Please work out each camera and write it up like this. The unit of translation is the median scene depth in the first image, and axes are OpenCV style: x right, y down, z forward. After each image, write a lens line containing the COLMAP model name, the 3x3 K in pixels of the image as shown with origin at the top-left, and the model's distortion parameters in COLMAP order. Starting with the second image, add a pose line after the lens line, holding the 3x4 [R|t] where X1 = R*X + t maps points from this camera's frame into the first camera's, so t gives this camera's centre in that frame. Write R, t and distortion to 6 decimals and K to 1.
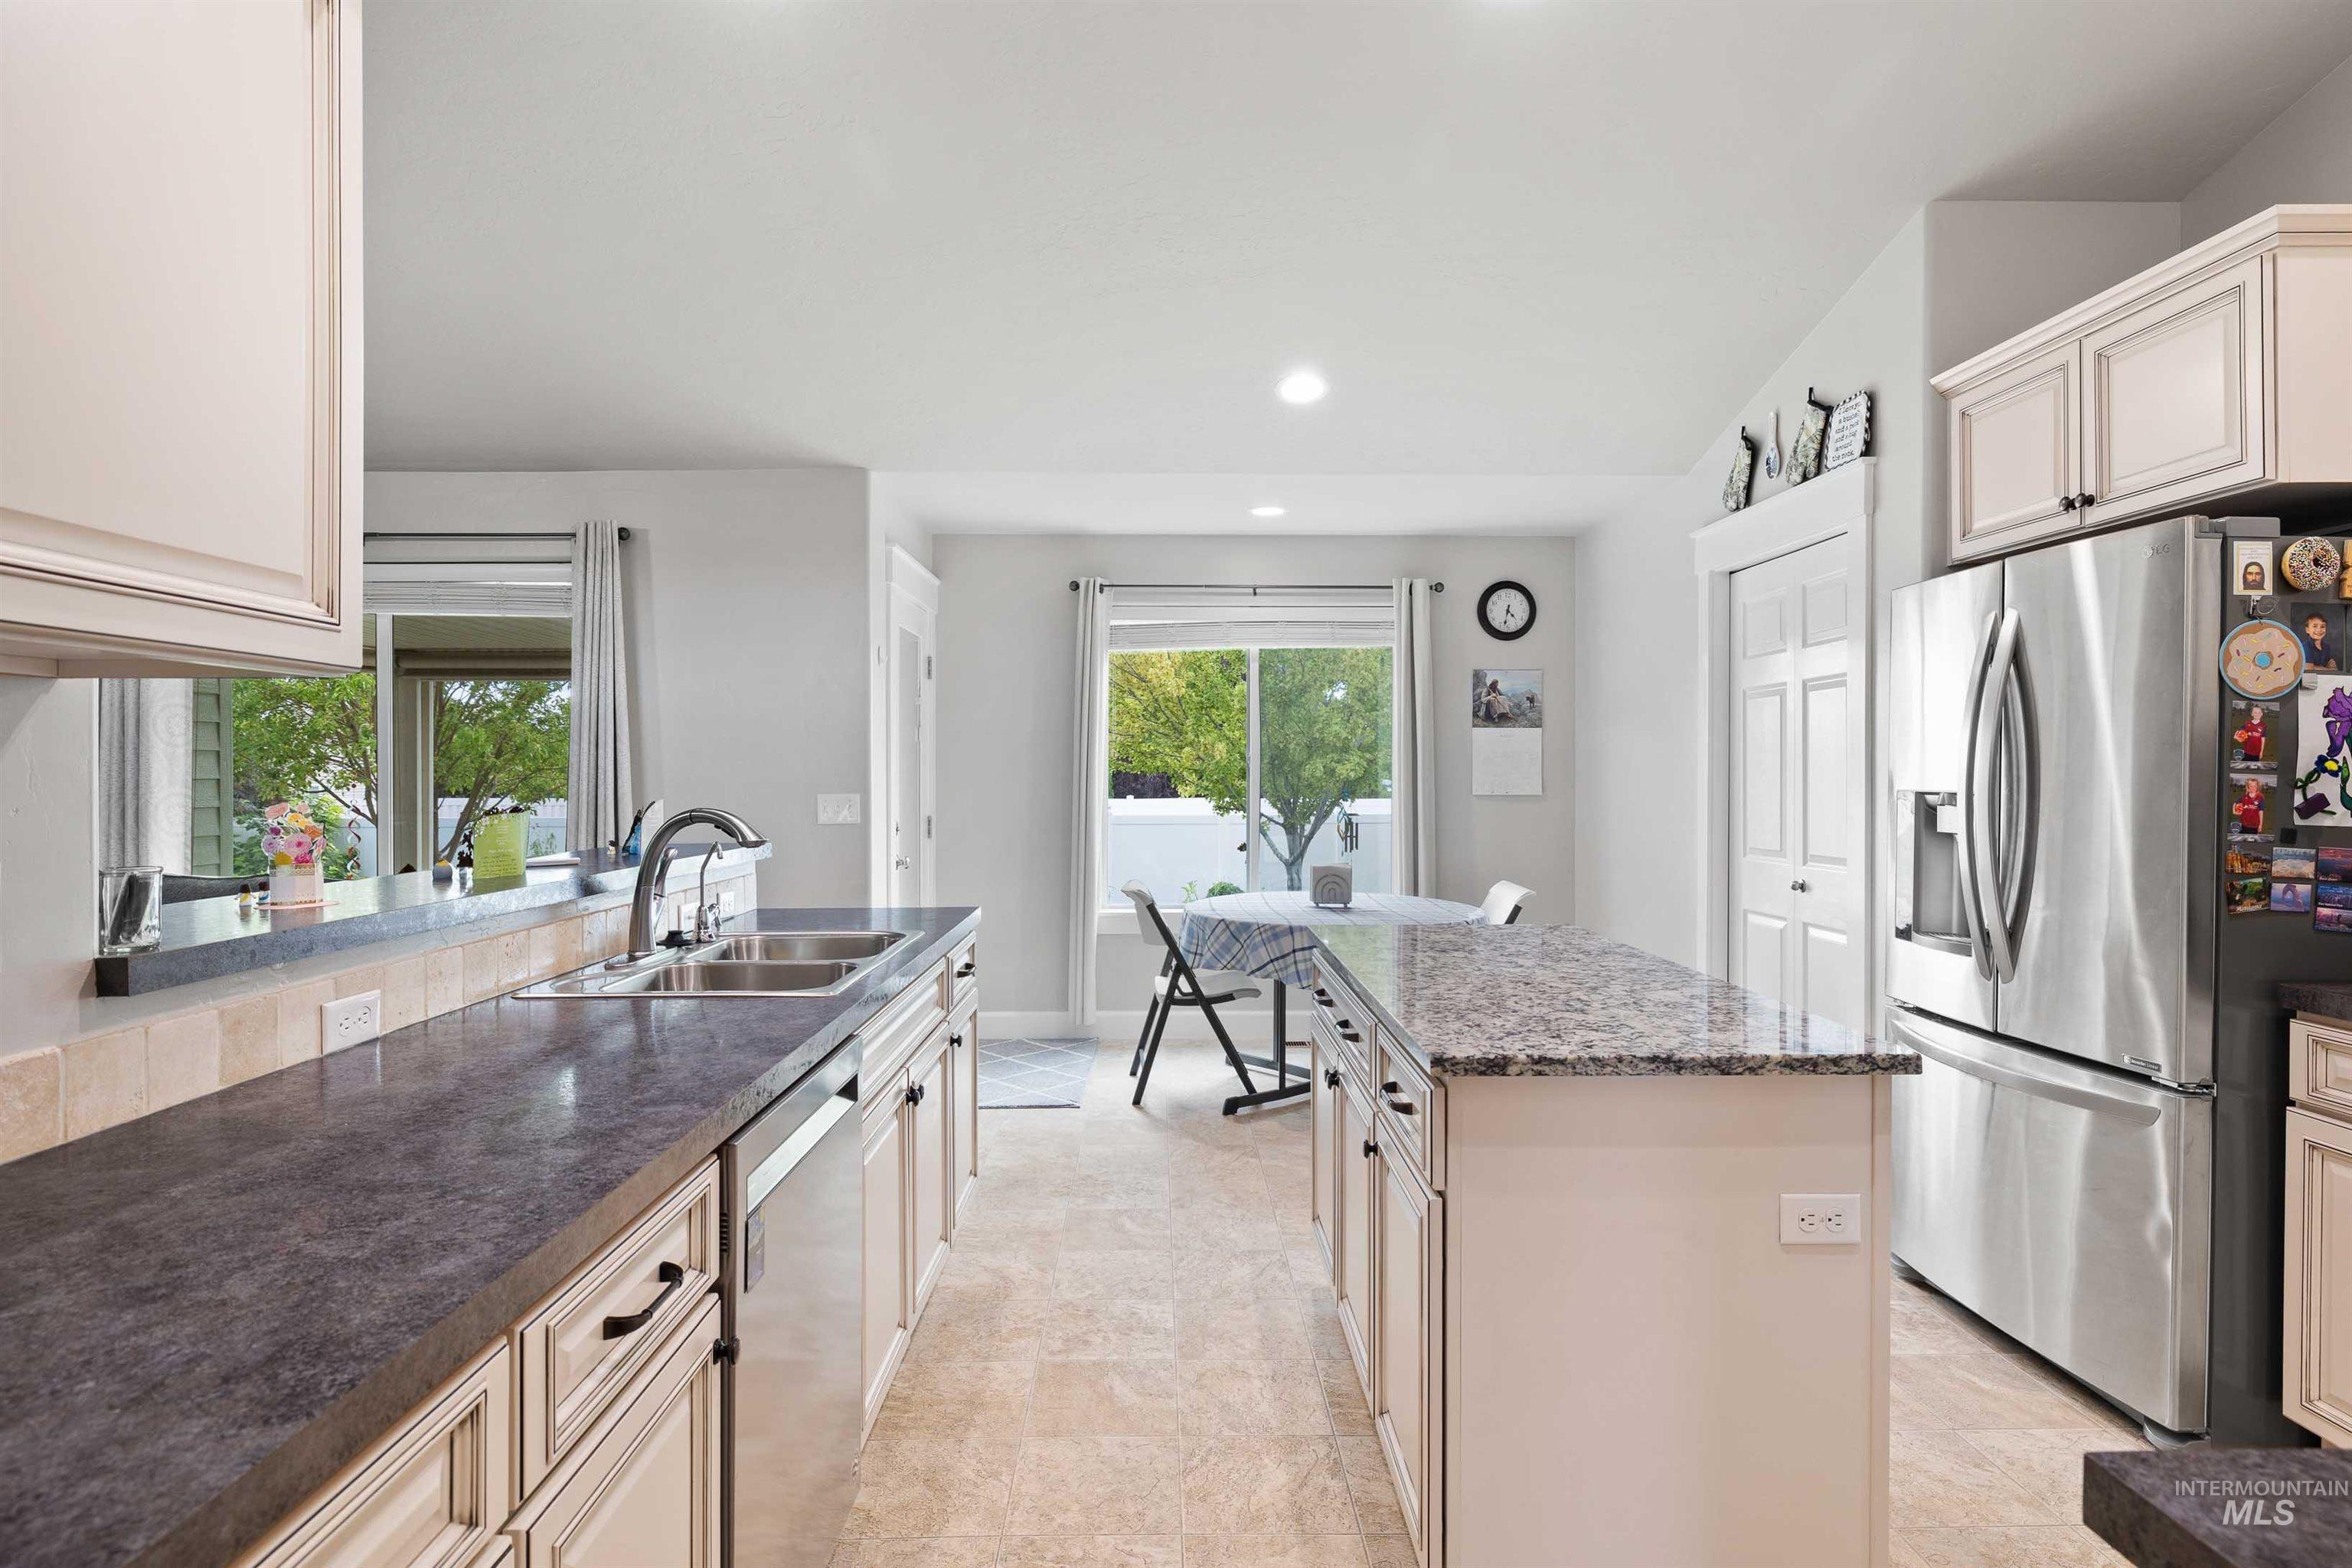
lens RADIAL K [[1205.8, 0, 1174.7], [0, 1205.8, 757.8], [0, 0, 1]] dist [0.001424, -0.001062]
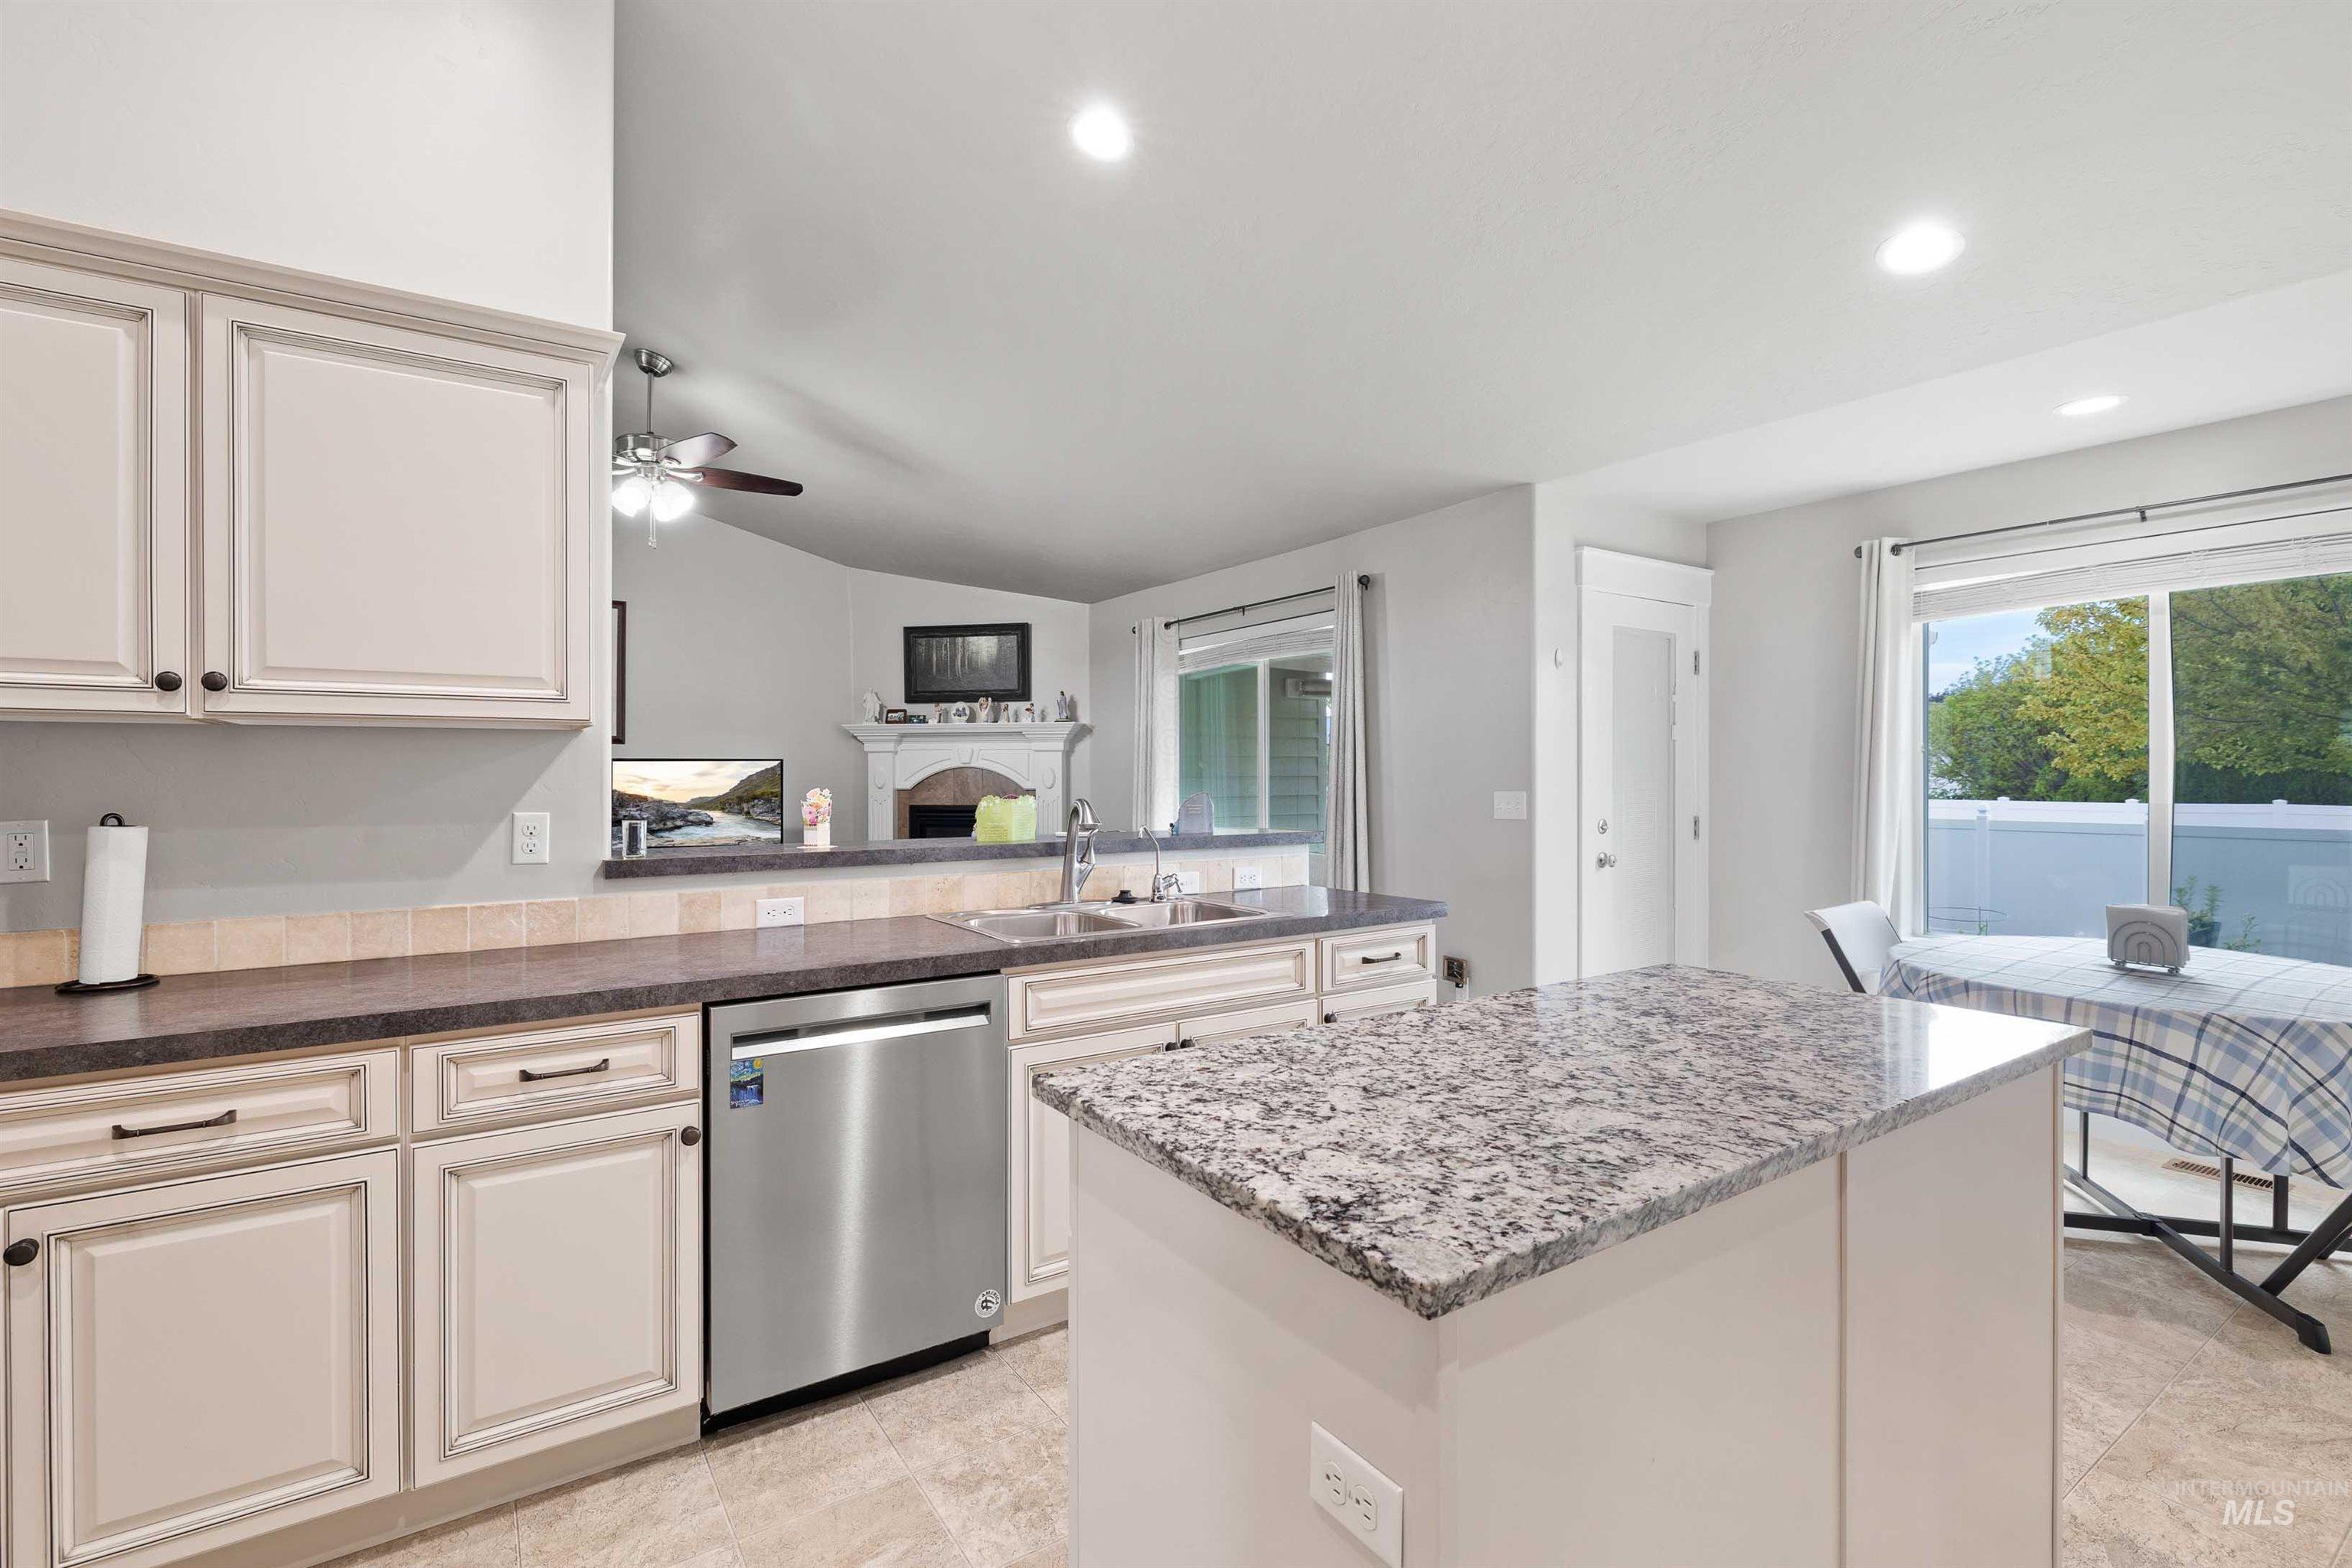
lens RADIAL K [[1051.8, 0, 1176.0], [0, 1051.8, 784.0], [0, 0, 1]] dist [-0.017738, 0.000001]
pose [[0.551323, 0.006652, -0.834265, 0.341638], [0.013362, 0.999770, 0.016801, 0.003672], [0.834185, -0.020410, 0.551108, 0.233166]]
